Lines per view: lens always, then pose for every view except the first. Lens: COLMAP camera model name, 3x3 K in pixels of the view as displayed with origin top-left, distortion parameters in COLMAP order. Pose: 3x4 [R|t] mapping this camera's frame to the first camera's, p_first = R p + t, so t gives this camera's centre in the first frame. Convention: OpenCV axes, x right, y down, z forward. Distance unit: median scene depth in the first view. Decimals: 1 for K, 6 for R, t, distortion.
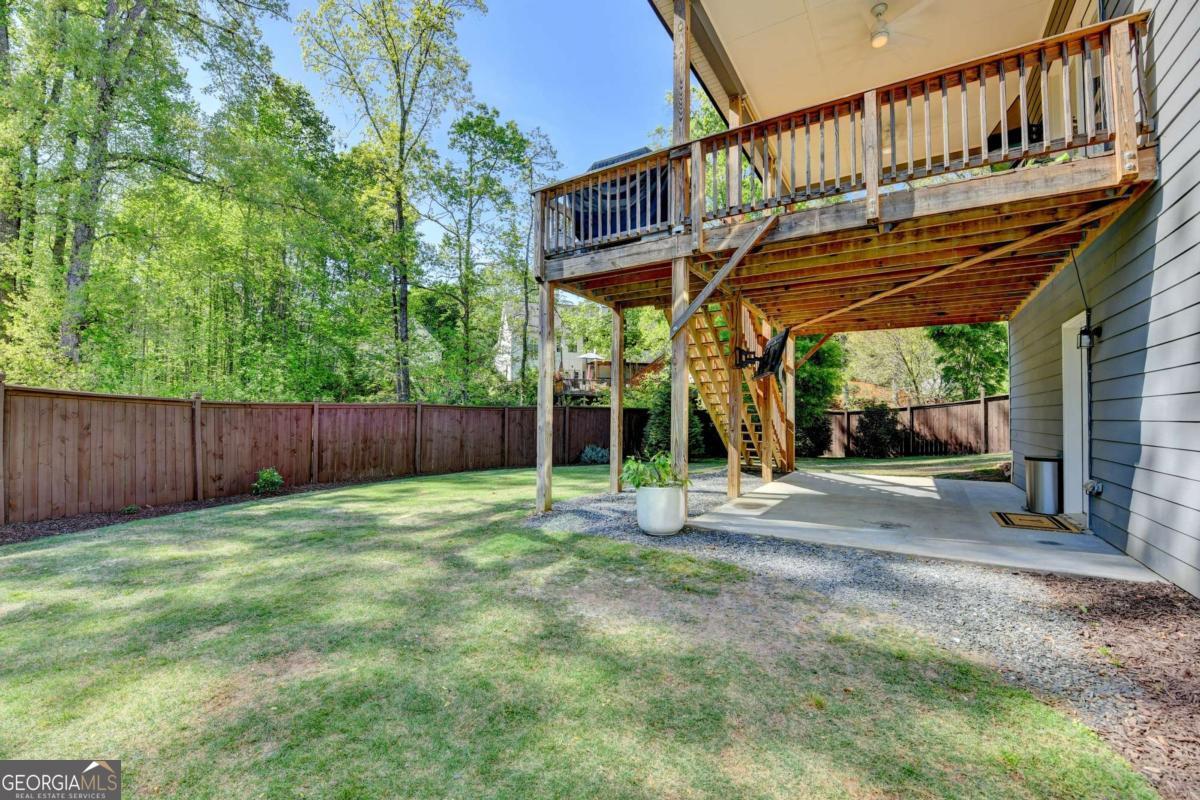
lens RADIAL K [[495.6, 0, 601.3], [0, 495.6, 405.9], [0, 0, 1]] dist [-0.015546, -0.000628]
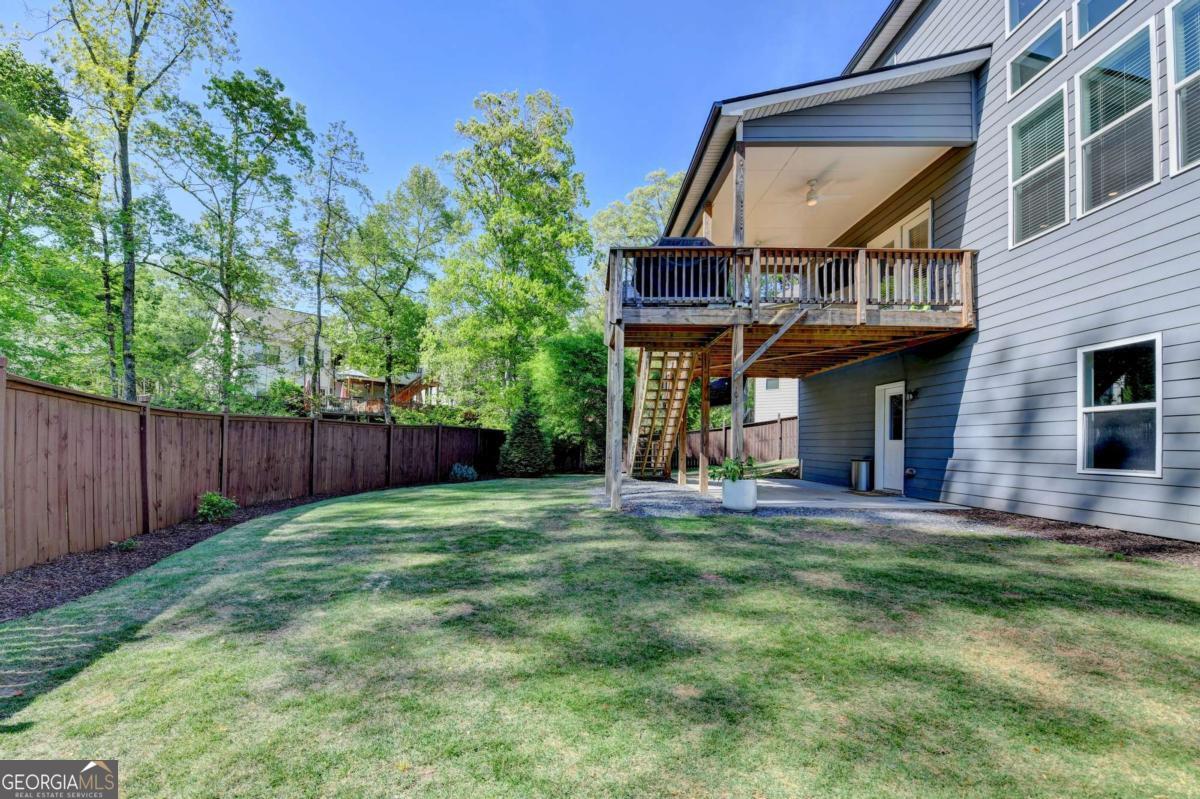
lens RADIAL K [[495.6, 0, 545.5], [0, 495.6, 442.5], [0, 0, 1]] dist [-0.015546, -0.000628]
pose [[0.865597, 0.008073, 0.500676, -0.906646], [-0.020563, 0.999600, 0.019433, 0.026798], [-0.500319, -0.027116, 0.865417, 0.017332]]
